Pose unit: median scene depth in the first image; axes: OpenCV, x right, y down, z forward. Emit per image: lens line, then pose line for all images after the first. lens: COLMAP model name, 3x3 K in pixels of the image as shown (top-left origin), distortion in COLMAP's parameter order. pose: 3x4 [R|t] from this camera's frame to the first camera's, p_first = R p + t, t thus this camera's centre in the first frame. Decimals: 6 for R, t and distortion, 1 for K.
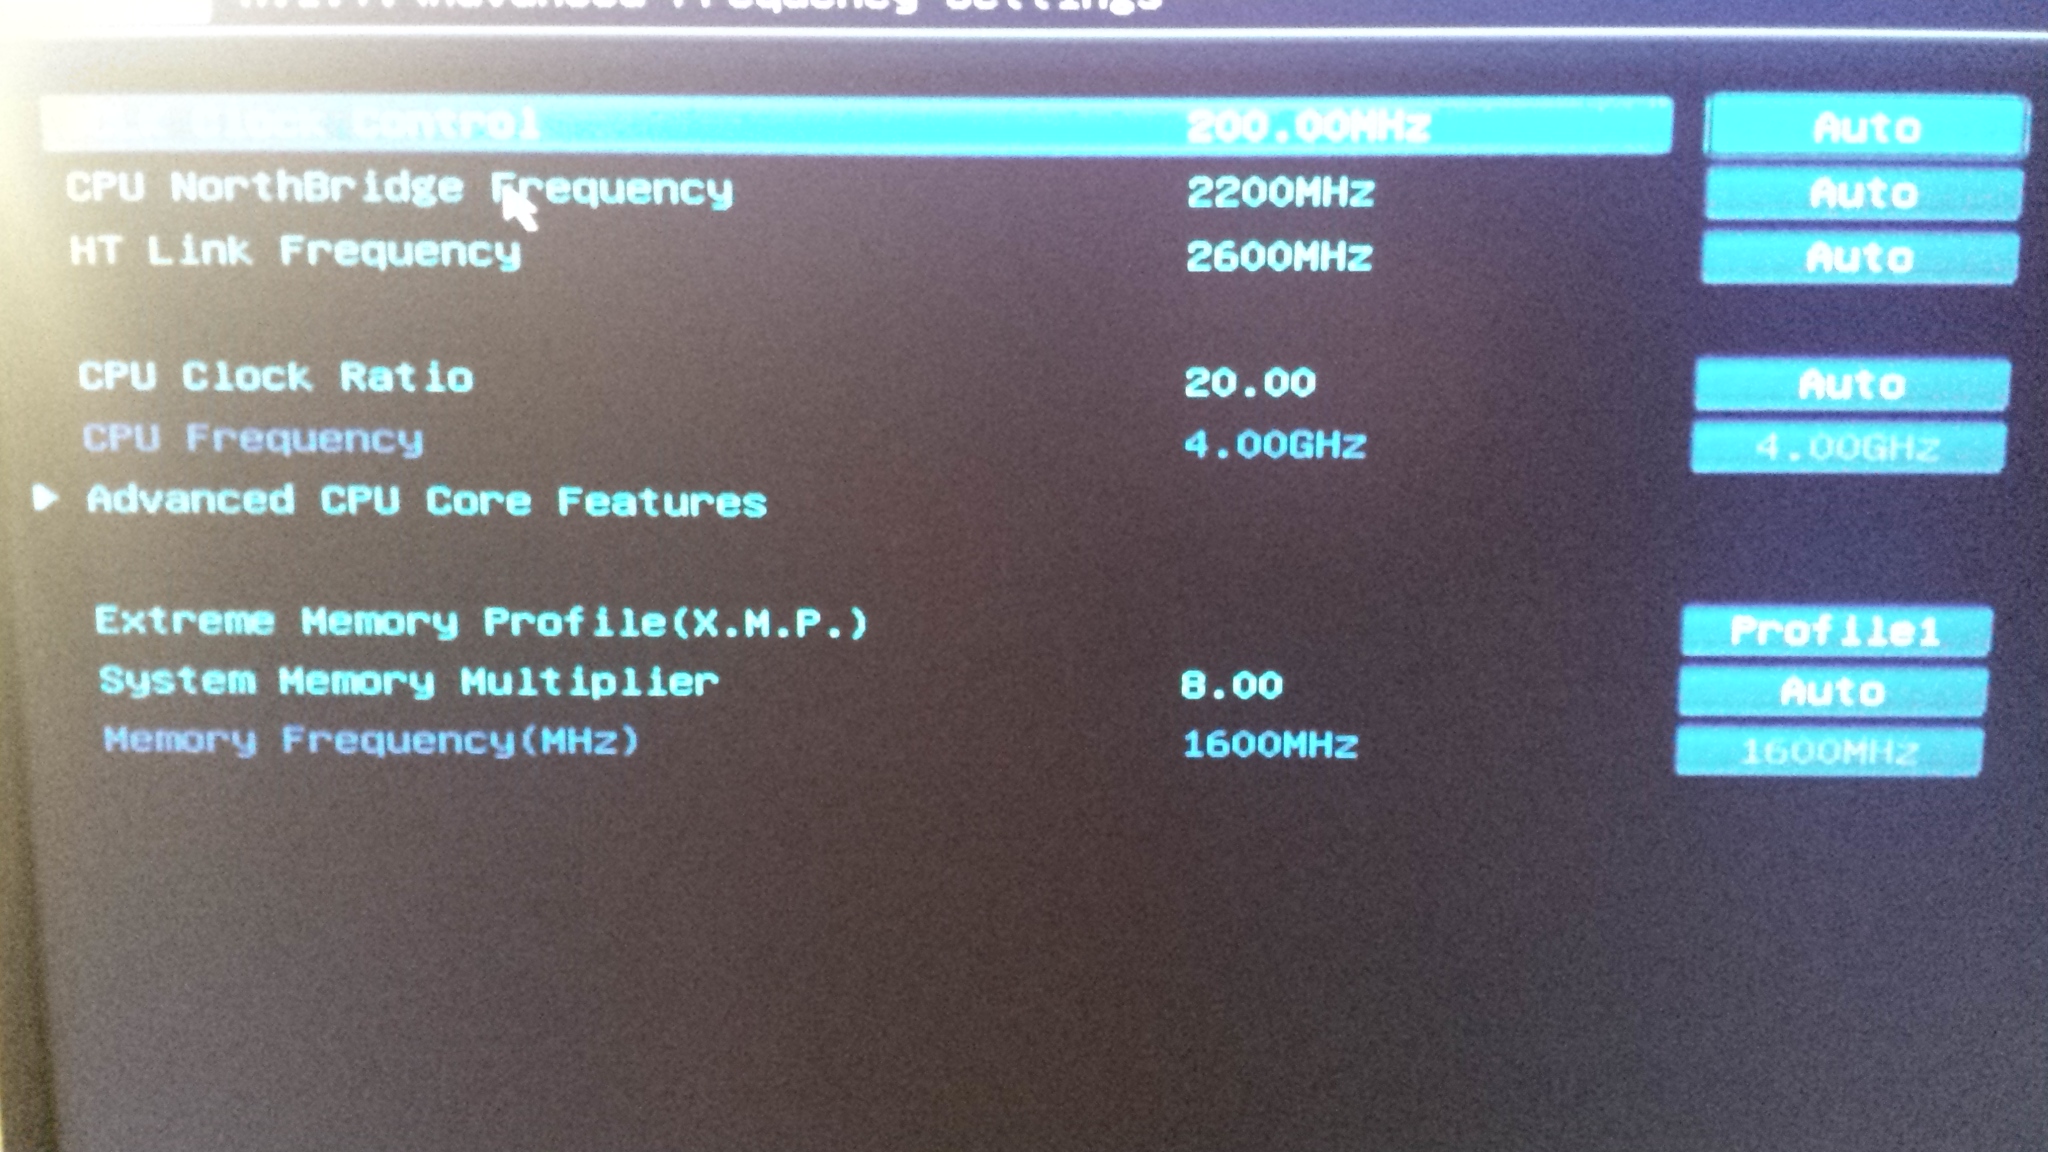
lens RADIAL K [[2131.6, 0, 1030.9], [0, 2131.6, 588.4], [0, 0, 1]] dist [0.085265, -0.246259]
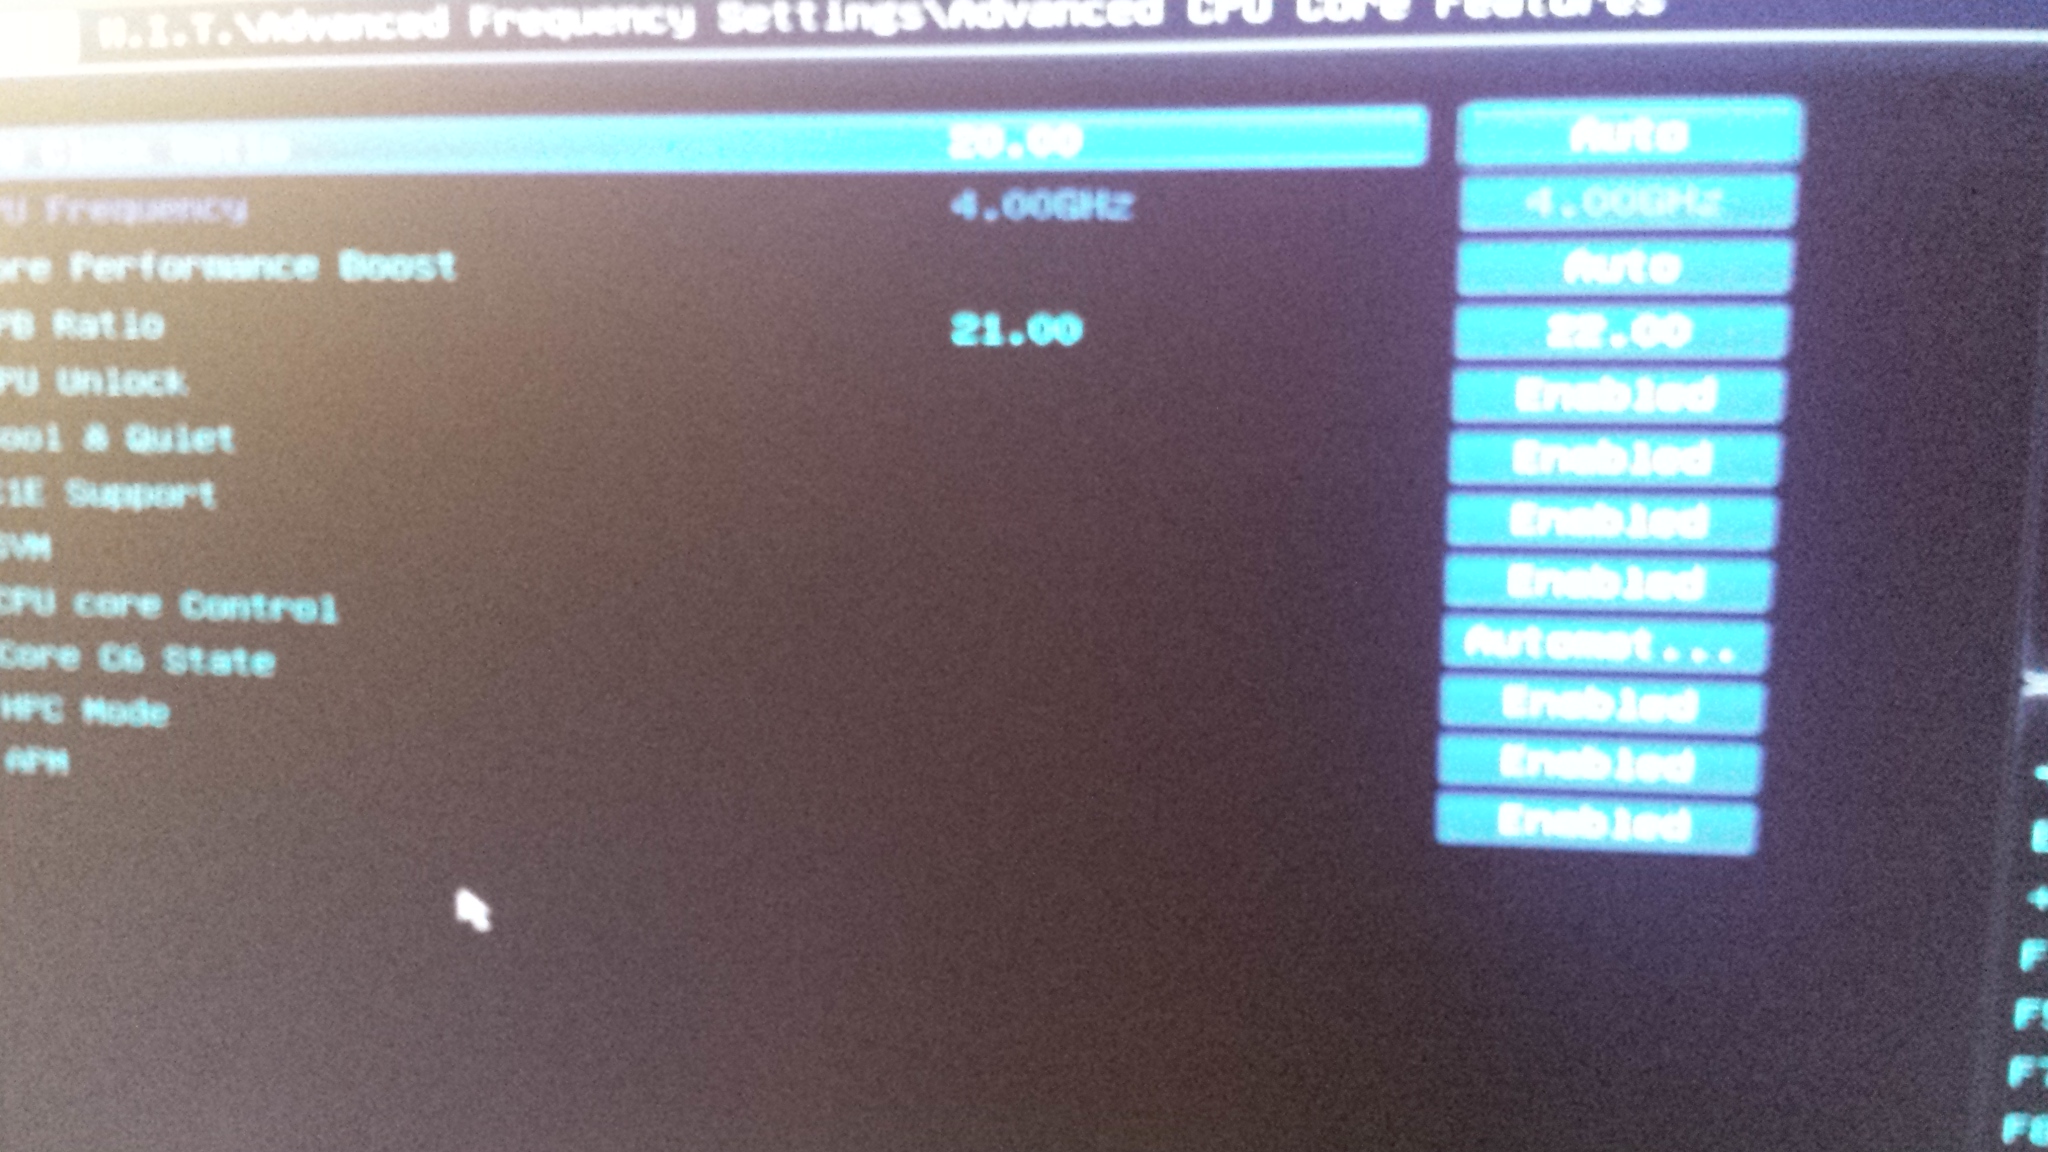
lens RADIAL K [[2131.6, 0, 1114.5], [0, 2131.6, 600.9], [0, 0, 1]] dist [0.085265, -0.246259]
pose [[0.987142, 0.020298, -0.158550, 0.317411], [-0.020317, 0.999792, 0.001499, 0.001802], [0.158547, 0.001741, 0.987350, -0.004464]]
